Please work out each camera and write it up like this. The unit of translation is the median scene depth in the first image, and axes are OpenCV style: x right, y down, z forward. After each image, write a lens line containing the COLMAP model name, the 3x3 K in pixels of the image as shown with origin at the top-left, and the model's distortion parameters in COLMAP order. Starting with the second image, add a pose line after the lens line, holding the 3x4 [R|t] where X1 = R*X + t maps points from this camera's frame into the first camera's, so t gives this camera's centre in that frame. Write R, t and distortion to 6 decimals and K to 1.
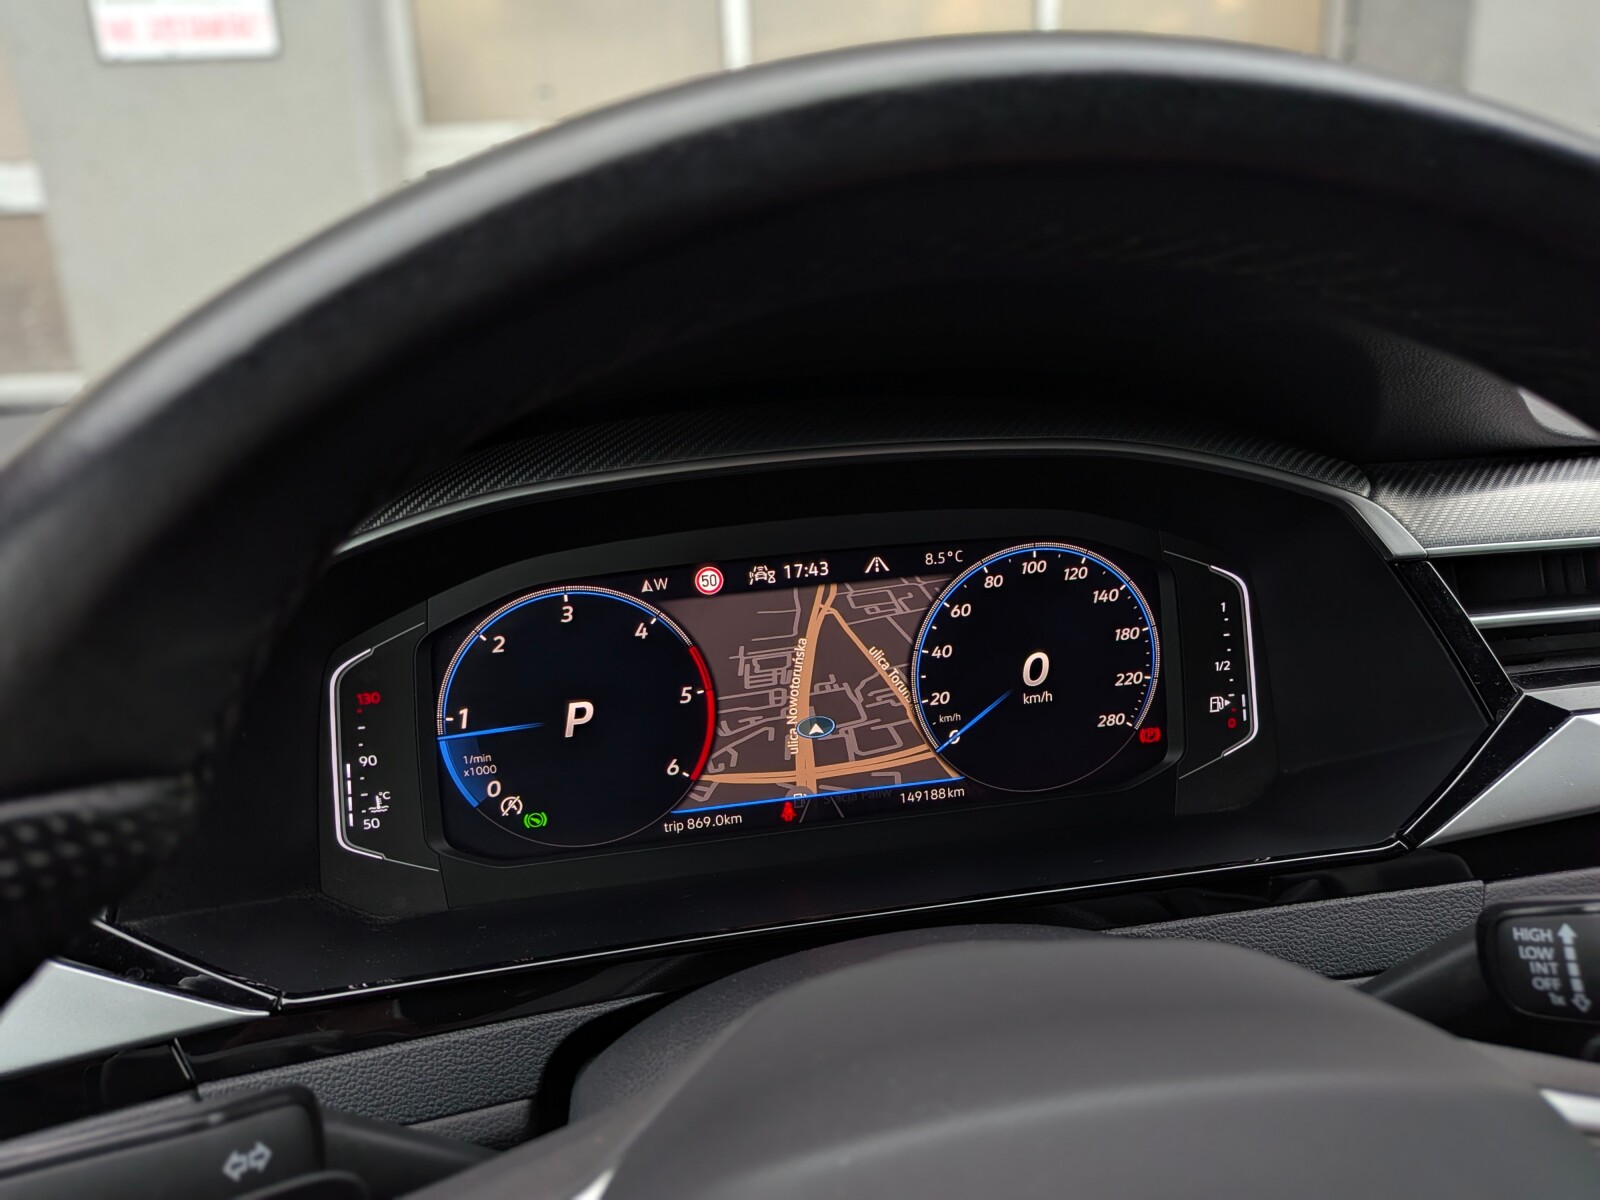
lens RADIAL K [[1152.9, 0, 773.2], [0, 1152.9, 567.6], [0, 0, 1]] dist [0.057424, -0.107788]
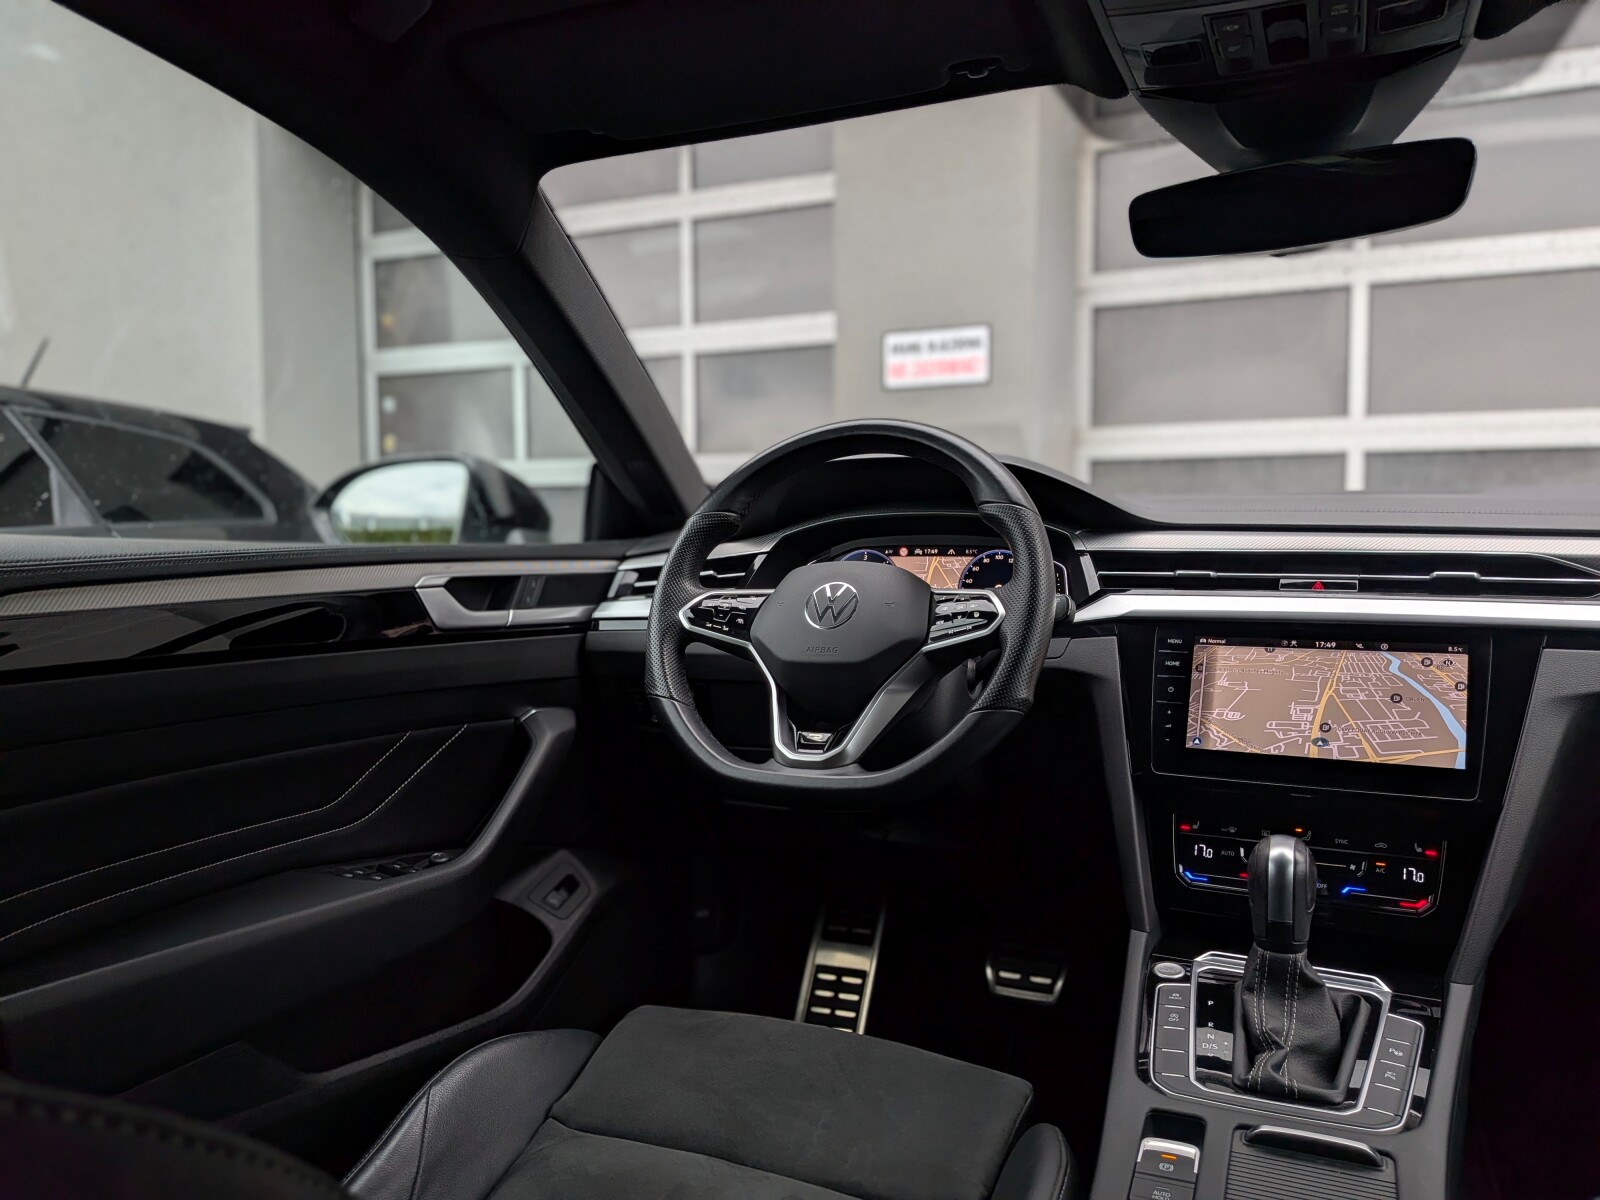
lens RADIAL K [[1152.9, 0, 799.6], [0, 1152.9, 600.1], [0, 0, 1]] dist [0.057424, -0.107788]
pose [[0.825397, 0.079194, -0.558971, 1.616795], [-0.197167, 0.968204, -0.153970, 0.739476], [0.529004, 0.237297, 0.814766, -1.935446]]
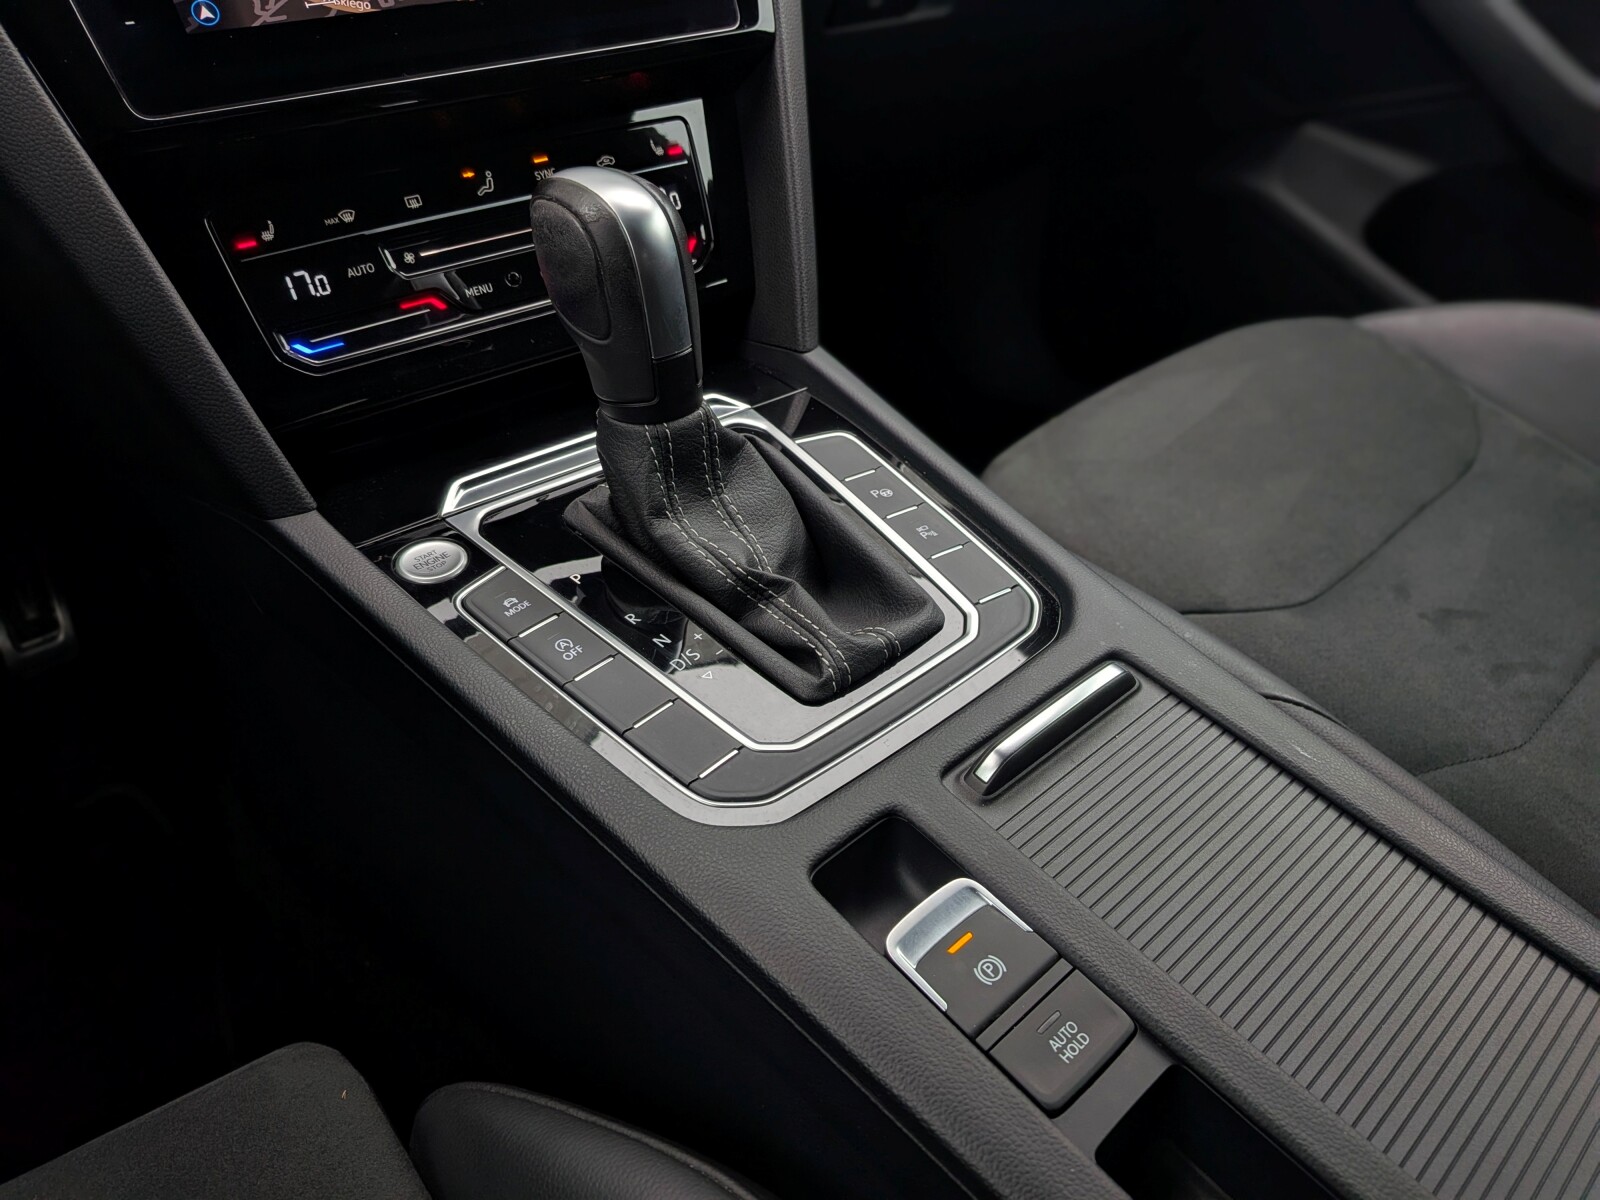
lens RADIAL K [[1152.9, 0, 789.3], [0, 1152.9, 585.5], [0, 0, 1]] dist [0.057424, -0.107788]
pose [[0.836383, -0.278942, 0.471863, 0.698876], [0.152718, 0.945333, 0.288138, 0.727077], [-0.526442, -0.168931, 0.833260, -0.383388]]
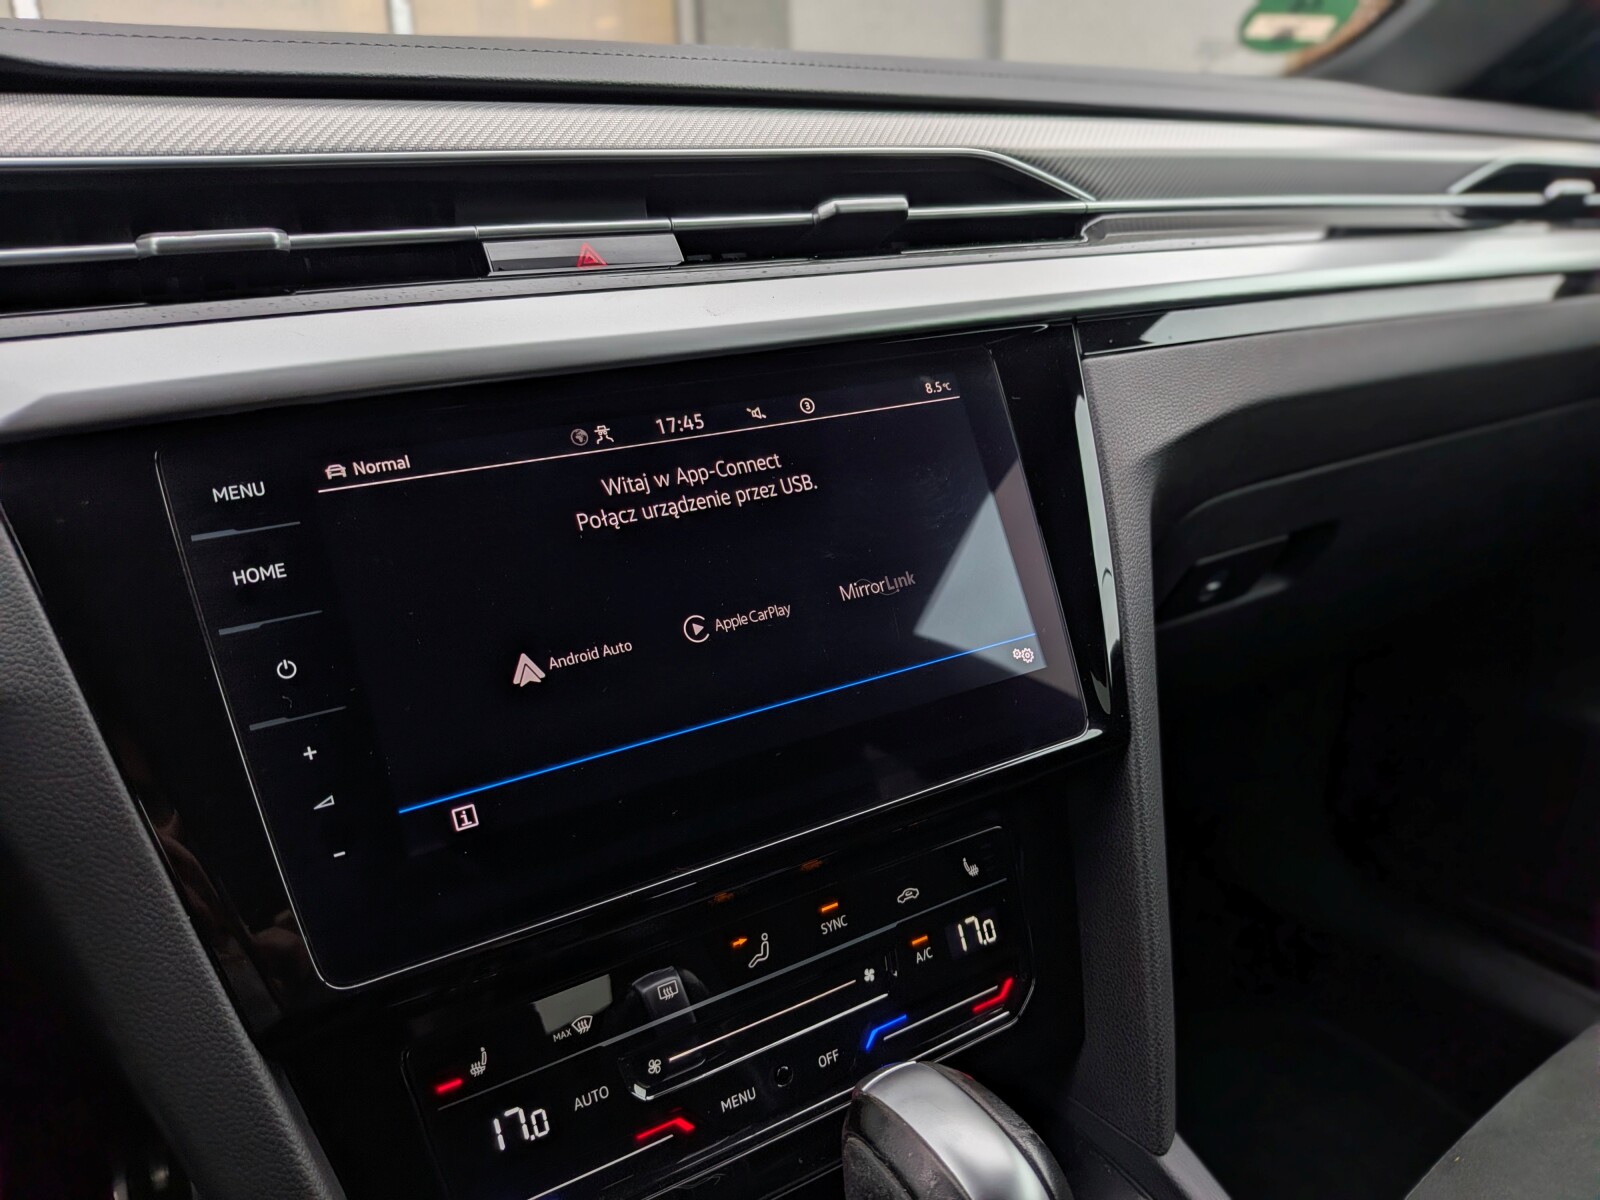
lens RADIAL K [[1152.9, 0, 789.8], [0, 1152.9, 595.4], [0, 0, 1]] dist [0.057424, -0.107788]
pose [[0.909919, -0.119234, 0.397278, 0.815441], [0.115707, 0.992737, 0.032936, 0.305408], [-0.398320, 0.015999, 0.917107, 0.016800]]
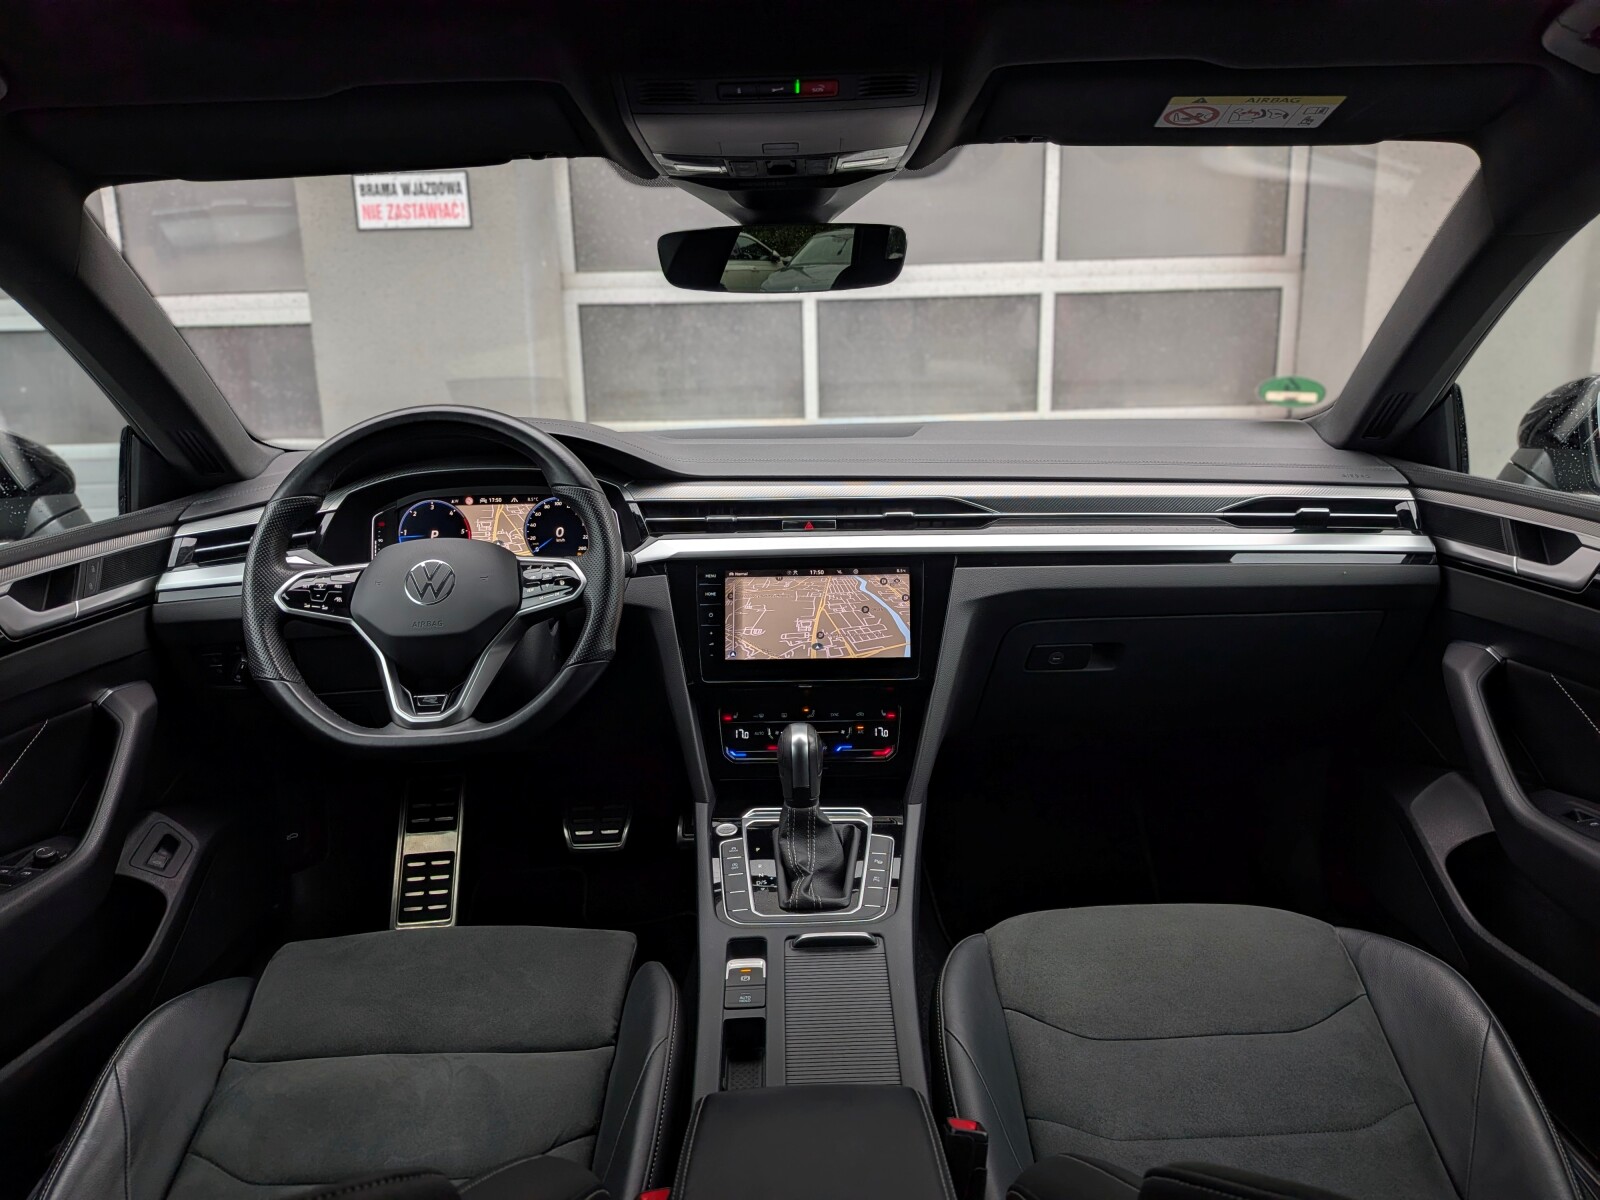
lens RADIAL K [[1152.9, 0, 810.3], [0, 1152.9, 596.9], [0, 0, 1]] dist [0.057424, -0.107788]
pose [[0.988913, 0.059130, -0.136217, 1.601055], [-0.066270, 0.996623, -0.048486, 0.438723], [0.132891, 0.056975, 0.989492, -2.635709]]
